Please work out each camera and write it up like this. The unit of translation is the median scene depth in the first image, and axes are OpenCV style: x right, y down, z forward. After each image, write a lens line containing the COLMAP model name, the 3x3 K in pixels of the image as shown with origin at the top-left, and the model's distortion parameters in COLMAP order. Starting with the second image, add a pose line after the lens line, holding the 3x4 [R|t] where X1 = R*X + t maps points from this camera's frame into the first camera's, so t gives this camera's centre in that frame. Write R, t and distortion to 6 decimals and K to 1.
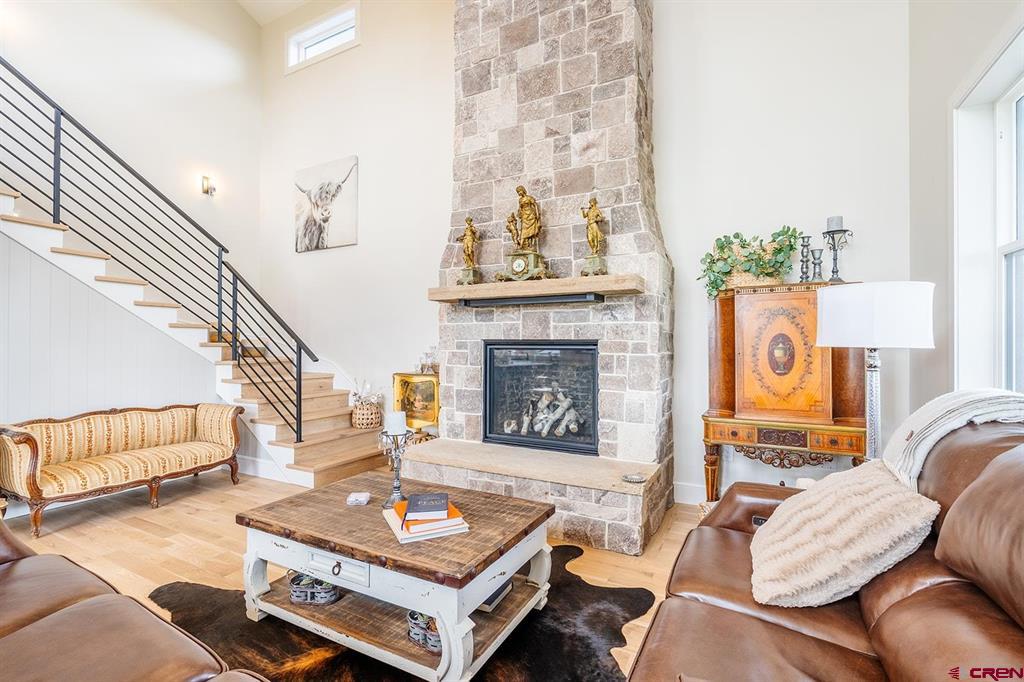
lens RADIAL K [[450.9, 0, 512.0], [0, 450.9, 341.0], [0, 0, 1]] dist [-0.000949, -0.000131]
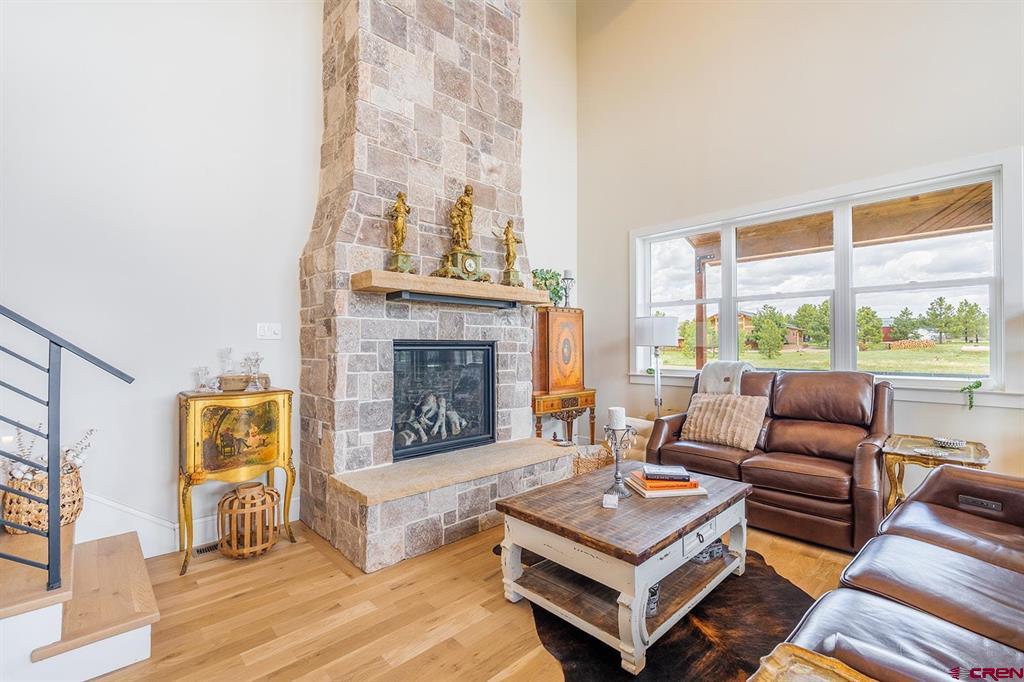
lens RADIAL K [[463.7, 0, 512.0], [0, 463.7, 341.0], [0, 0, 1]] dist [-0.001325, -0.000125]
pose [[0.319389, 0.009422, 0.947577, -0.871473], [-0.004039, 0.999955, -0.008581, 0.006786], [-0.947615, -0.001087, 0.319413, 0.557187]]
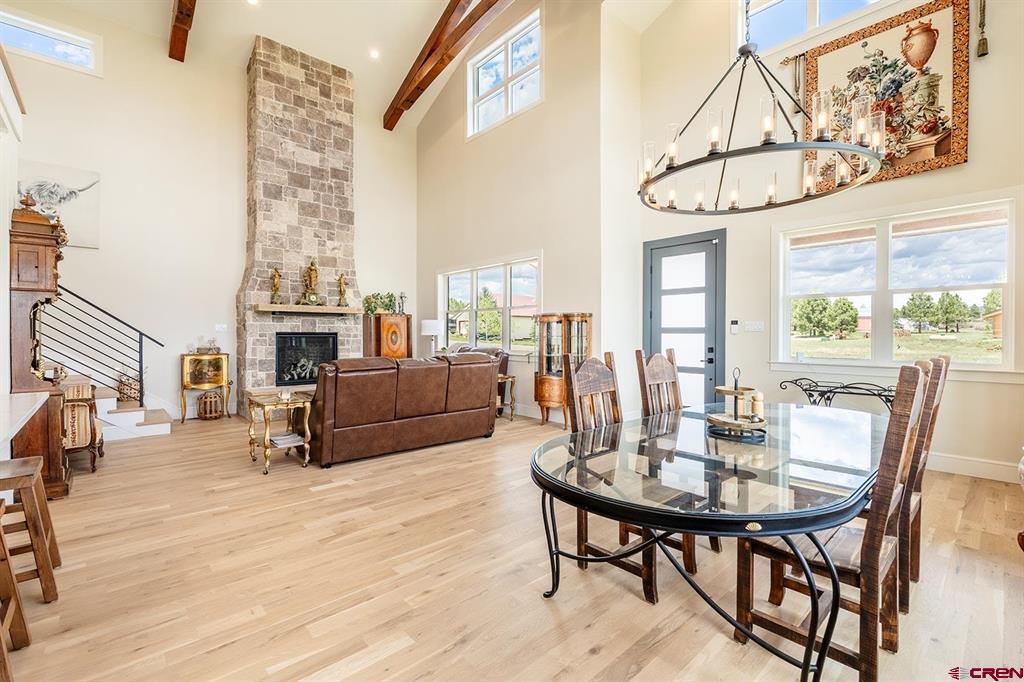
lens RADIAL K [[455.5, 0, 514.1], [0, 455.5, 337.7], [0, 0, 1]] dist [0.000136, 0.000138]
pose [[0.327178, -0.008295, 0.944926, -1.652650], [-0.007764, 0.999904, 0.011466, -0.009233], [-0.944931, -0.011088, 0.327083, -0.601590]]
